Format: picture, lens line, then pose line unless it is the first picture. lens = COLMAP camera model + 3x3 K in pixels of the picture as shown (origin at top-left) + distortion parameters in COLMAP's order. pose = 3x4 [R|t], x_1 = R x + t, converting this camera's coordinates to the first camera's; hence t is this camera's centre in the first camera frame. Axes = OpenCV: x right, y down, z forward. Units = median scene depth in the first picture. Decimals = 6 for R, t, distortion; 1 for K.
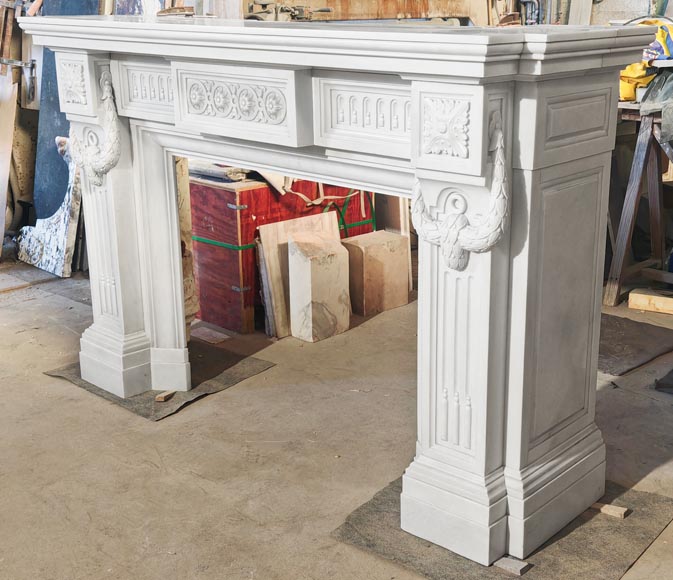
lens RADIAL K [[963.8, 0, 336.5], [0, 963.8, 290.0], [0, 0, 1]] dist [0.118149, -0.063239]
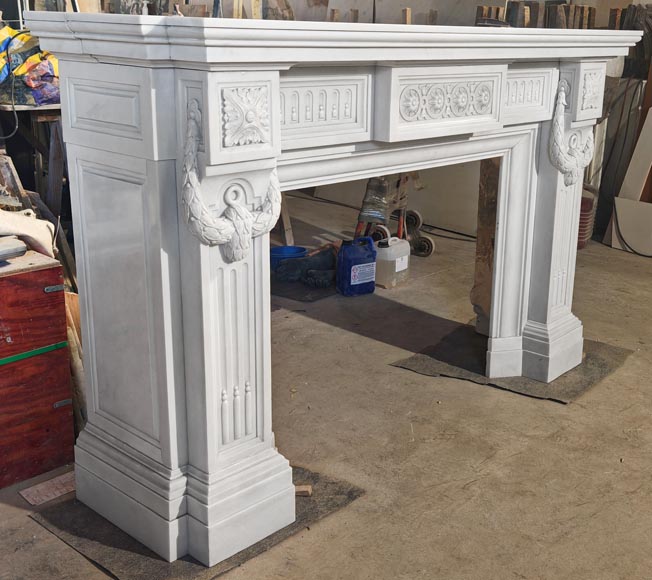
lens RADIAL K [[873.0, 0, 390.7], [0, 873.0, 268.9], [0, 0, 1]] dist [0.054212, 0.058837]
pose [[-0.052141, -0.263648, 0.963209, -0.897945], [0.268246, 0.925376, 0.267814, -0.252191], [-0.961938, 0.272340, 0.022473, 0.929150]]
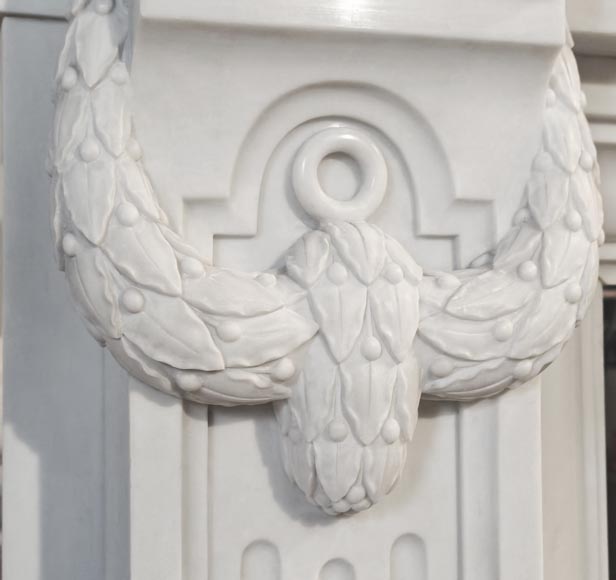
lens RADIAL K [[1193.0, 0, 308.0], [0, 1193.0, 290.0], [0, 0, 1]] dist [0.038328, 0.119213]
pose [[0.462233, 0.030405, 0.886237, -0.417702], [0.263879, 0.949420, -0.170203, -0.115555], [-0.846586, 0.312533, 0.430830, 0.972304]]
